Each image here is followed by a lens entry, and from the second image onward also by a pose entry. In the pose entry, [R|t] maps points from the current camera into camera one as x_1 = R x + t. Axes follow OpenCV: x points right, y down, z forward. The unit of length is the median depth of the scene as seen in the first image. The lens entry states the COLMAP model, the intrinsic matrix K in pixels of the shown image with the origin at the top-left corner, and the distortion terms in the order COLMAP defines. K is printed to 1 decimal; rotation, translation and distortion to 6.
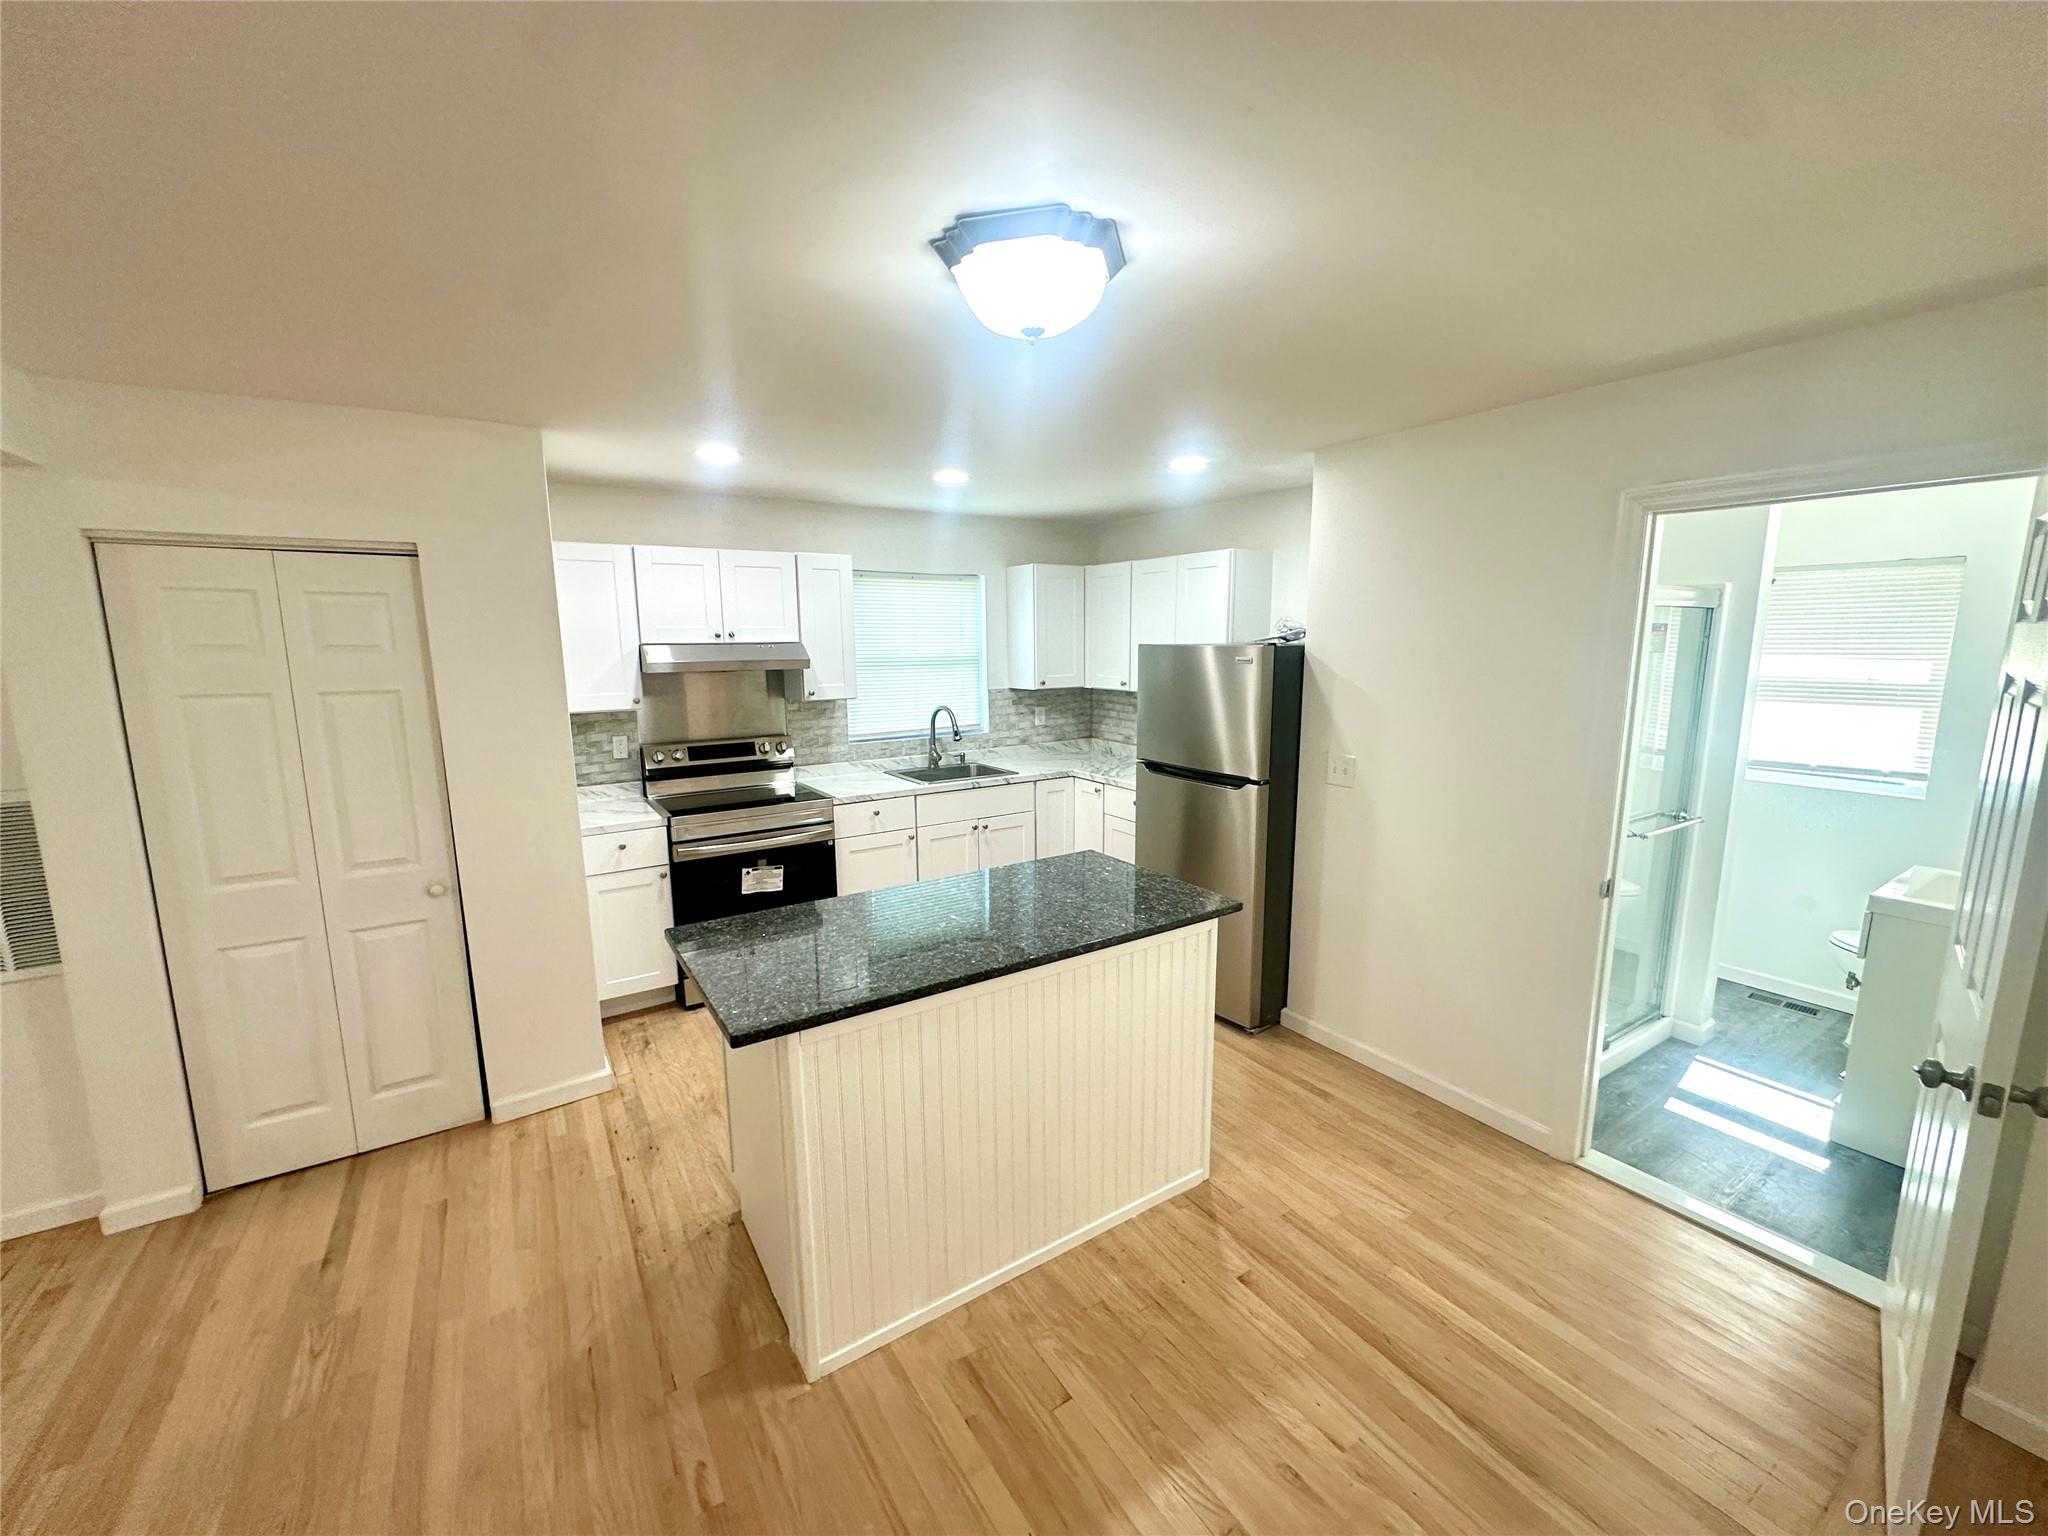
lens RADIAL K [[819.0, 0, 1024.0], [0, 819.0, 768.0], [0, 0, 1]] dist [-0.000415, 0.000032]
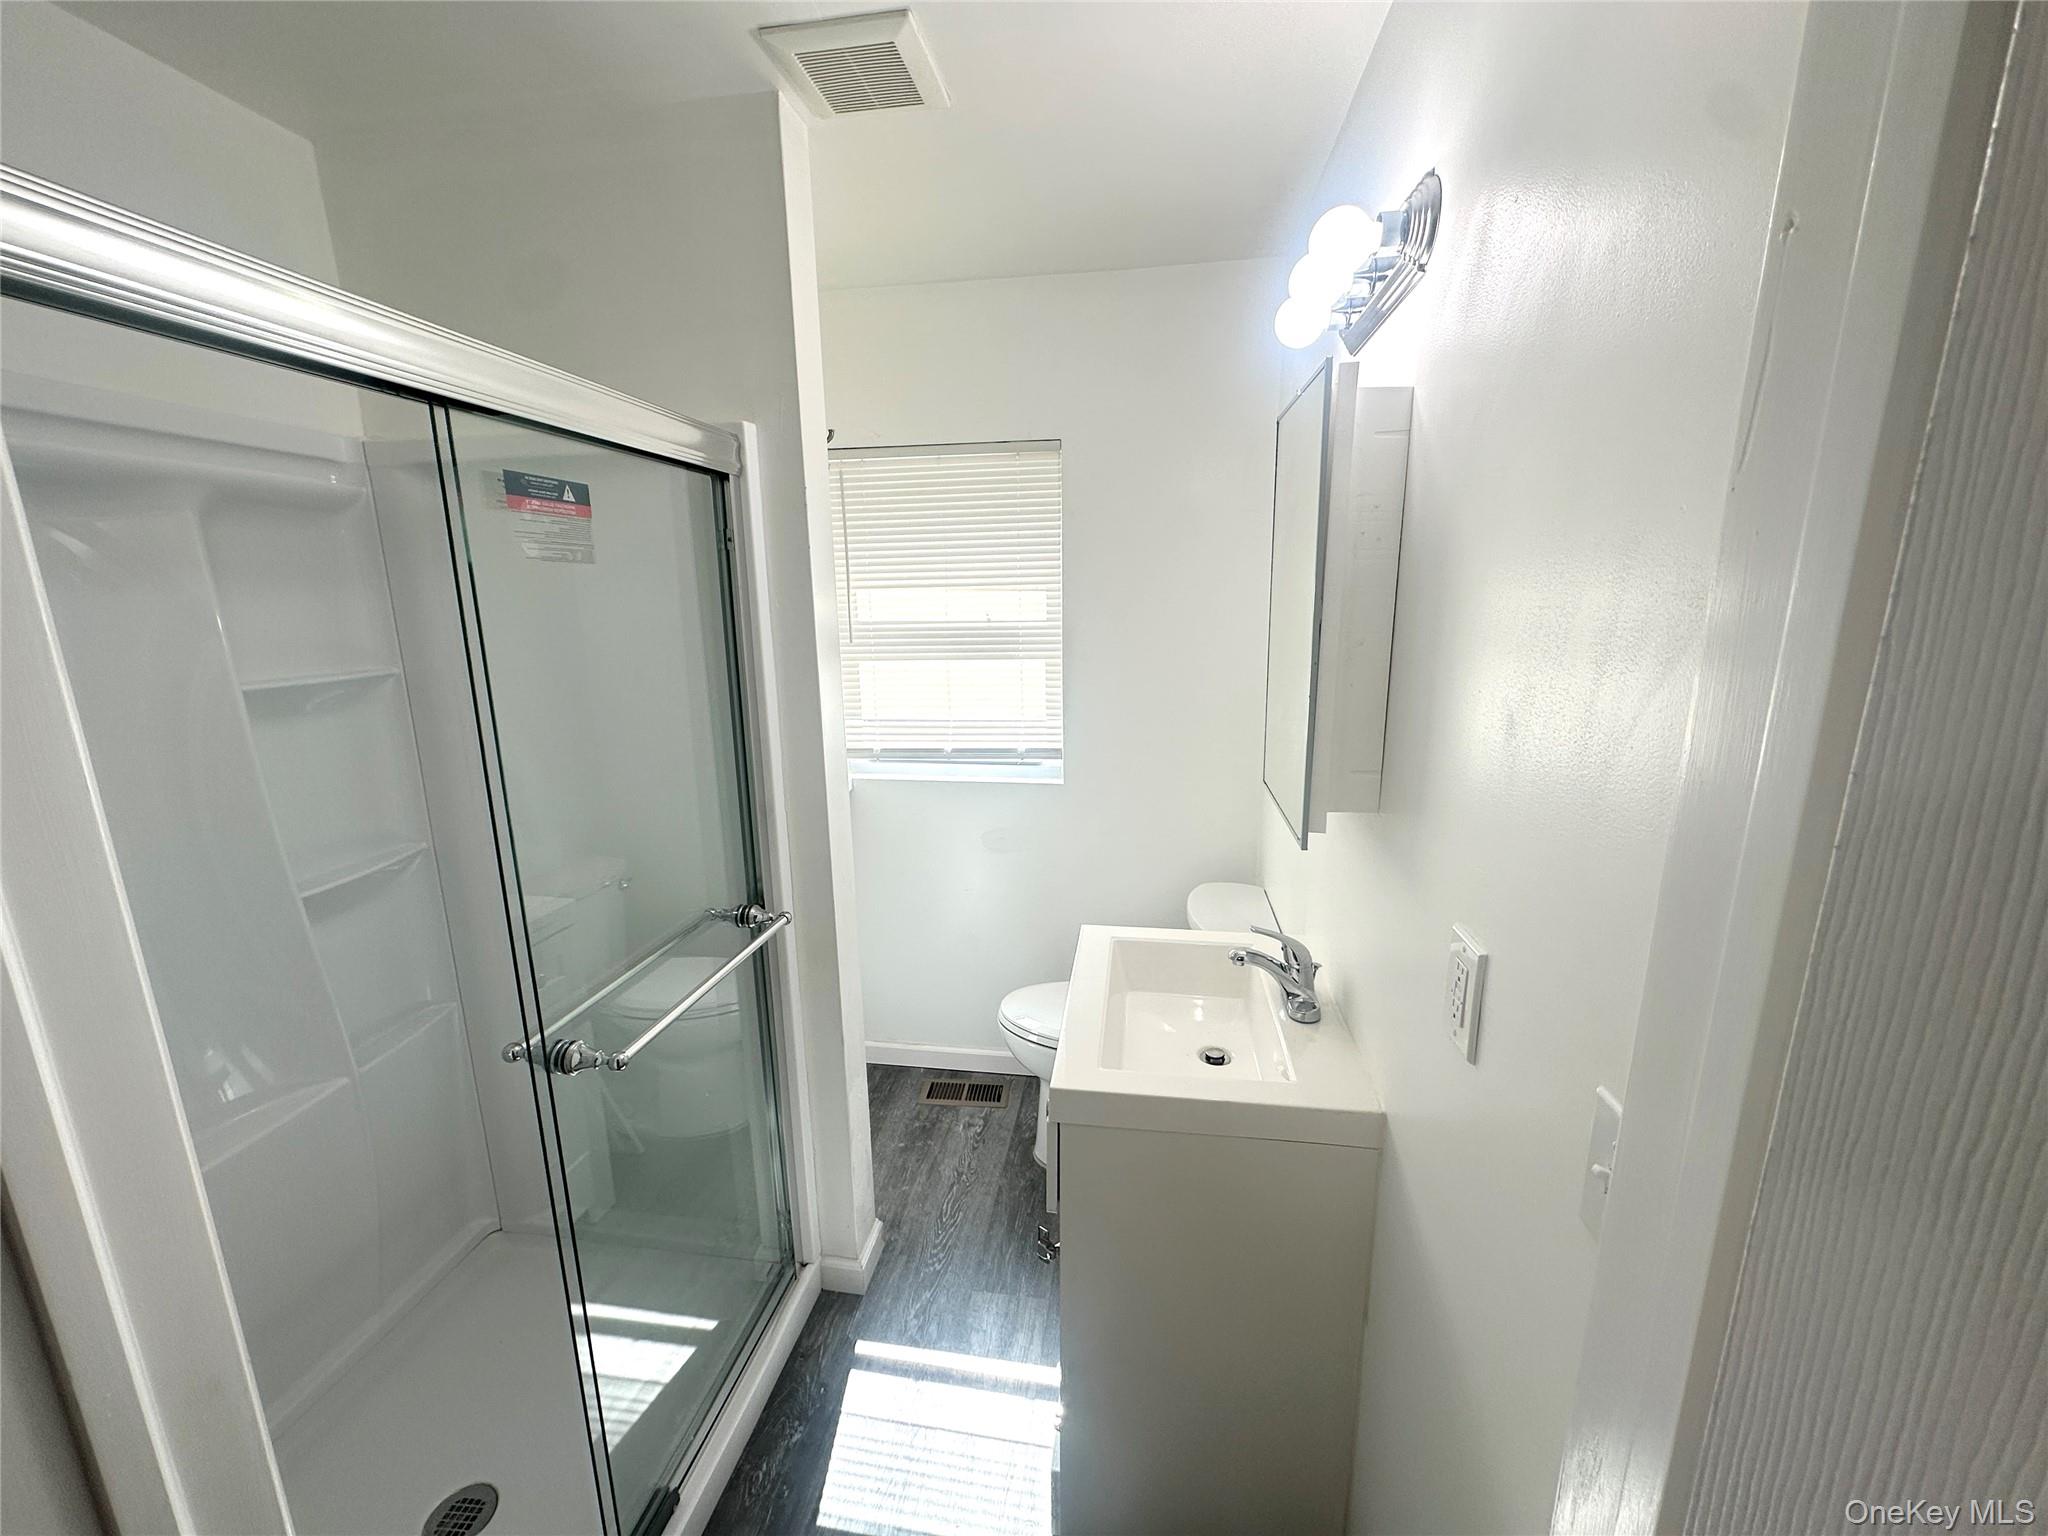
lens RADIAL K [[817.2, 0, 1023.6], [0, 817.2, 770.1], [0, 0, 1]] dist [-0.001691, 0.000327]
pose [[0.670758, -0.160010, 0.724211, 0.289045], [0.133886, 0.986532, 0.093964, -0.024879], [-0.729492, 0.033934, 0.683147, 0.276797]]
